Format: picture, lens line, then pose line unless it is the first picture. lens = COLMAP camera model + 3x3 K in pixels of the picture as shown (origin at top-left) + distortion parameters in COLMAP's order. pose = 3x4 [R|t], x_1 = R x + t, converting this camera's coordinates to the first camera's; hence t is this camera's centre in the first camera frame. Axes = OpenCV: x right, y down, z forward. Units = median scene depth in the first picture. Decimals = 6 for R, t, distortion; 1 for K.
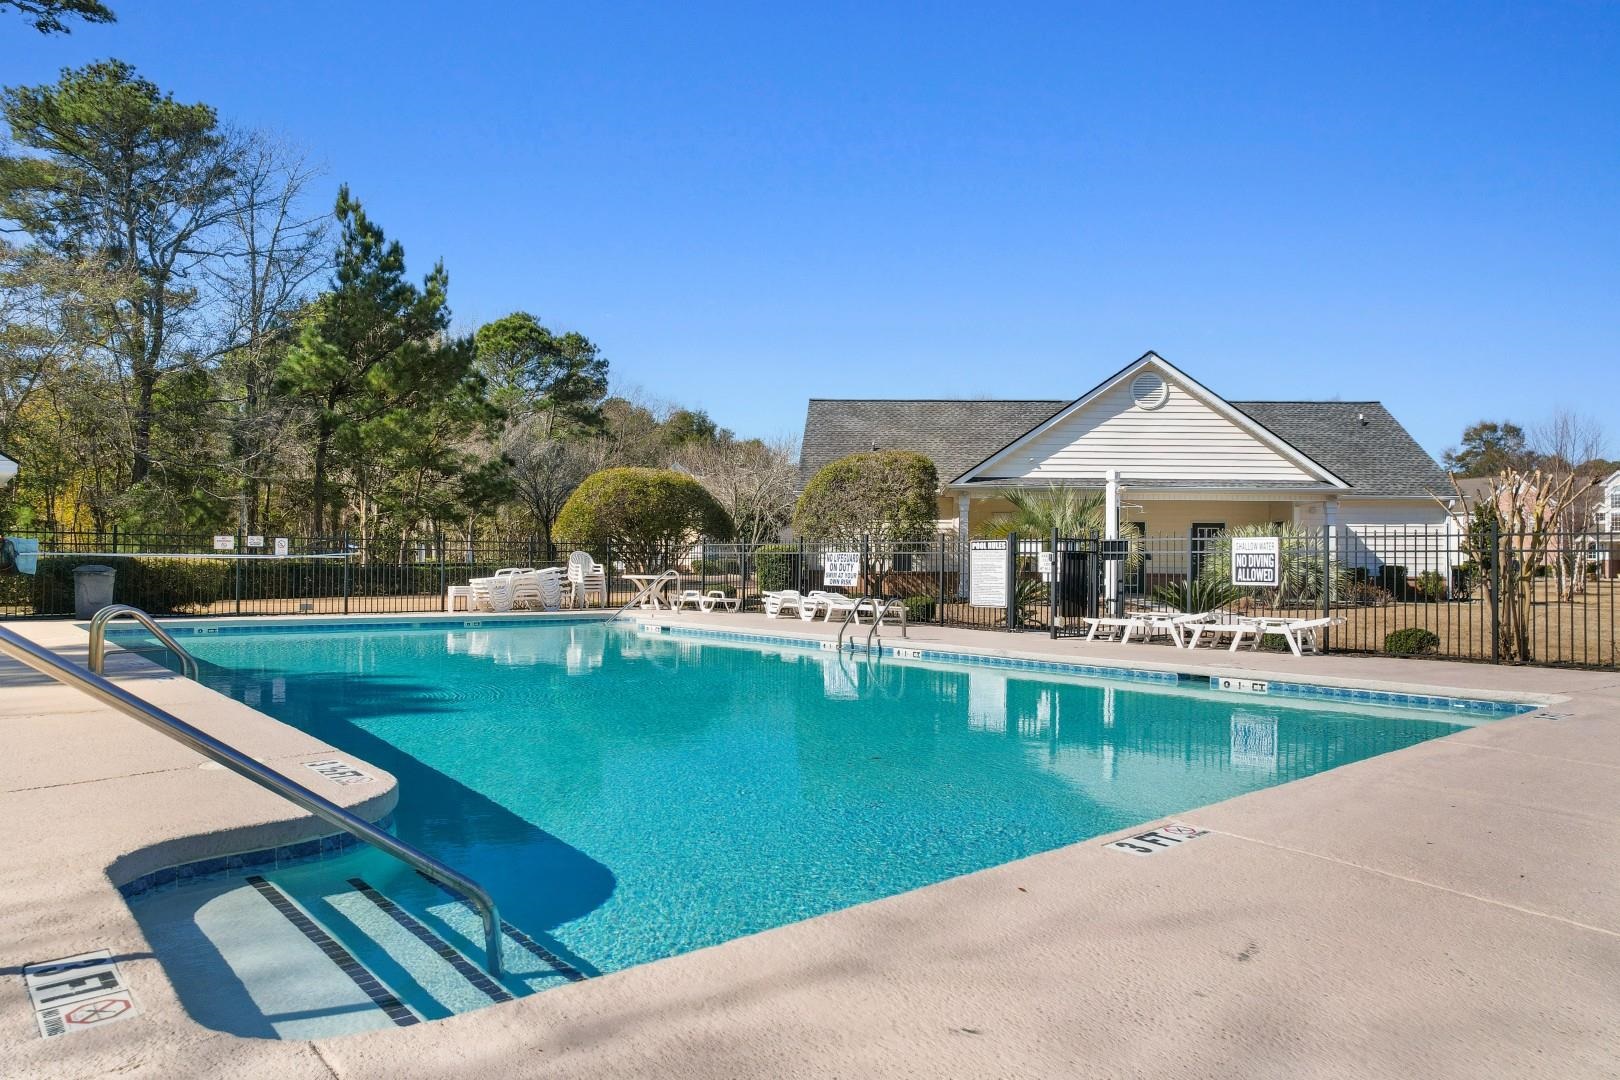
lens RADIAL K [[1041.4, 0, 823.8], [0, 1041.4, 562.1], [0, 0, 1]] dist [-0.081314, 0.077690]
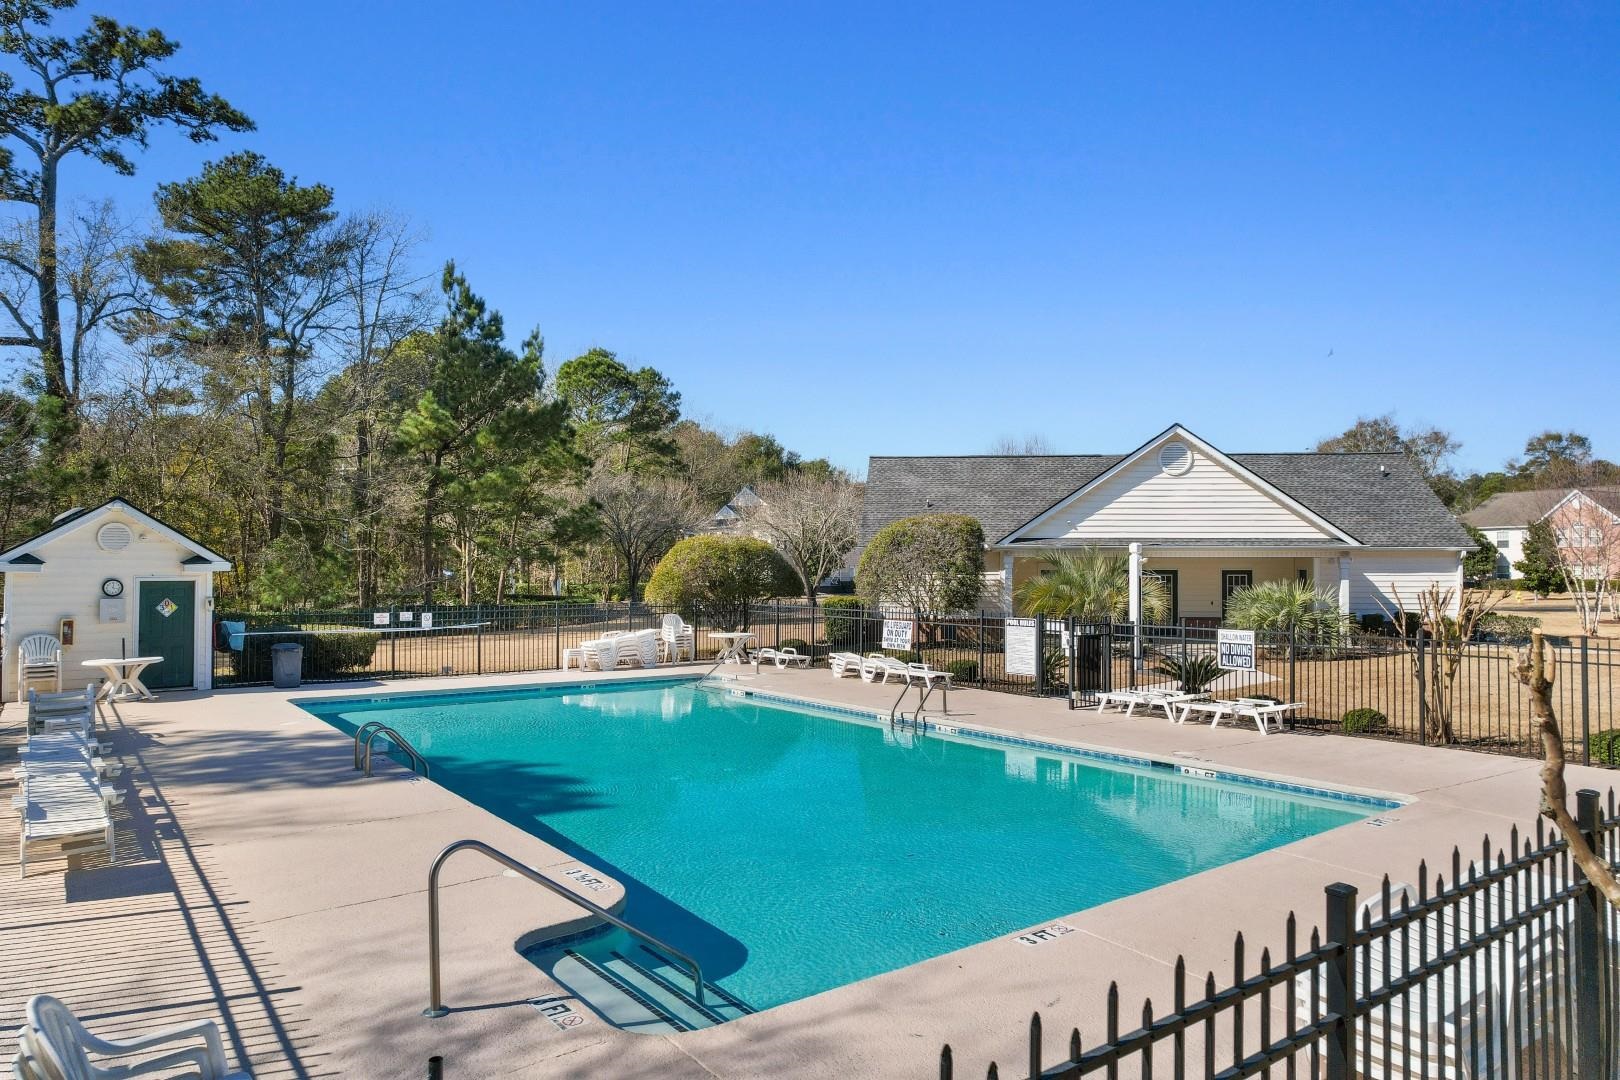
lens RADIAL K [[1041.4, 0, 823.8], [0, 1041.4, 562.1], [0, 0, 1]] dist [-0.081314, 0.077690]
pose [[0.997989, -0.008823, -0.062778, 0.007088], [0.008973, 0.999957, 0.002119, -0.061184], [0.062757, -0.002678, 0.998025, -0.130988]]
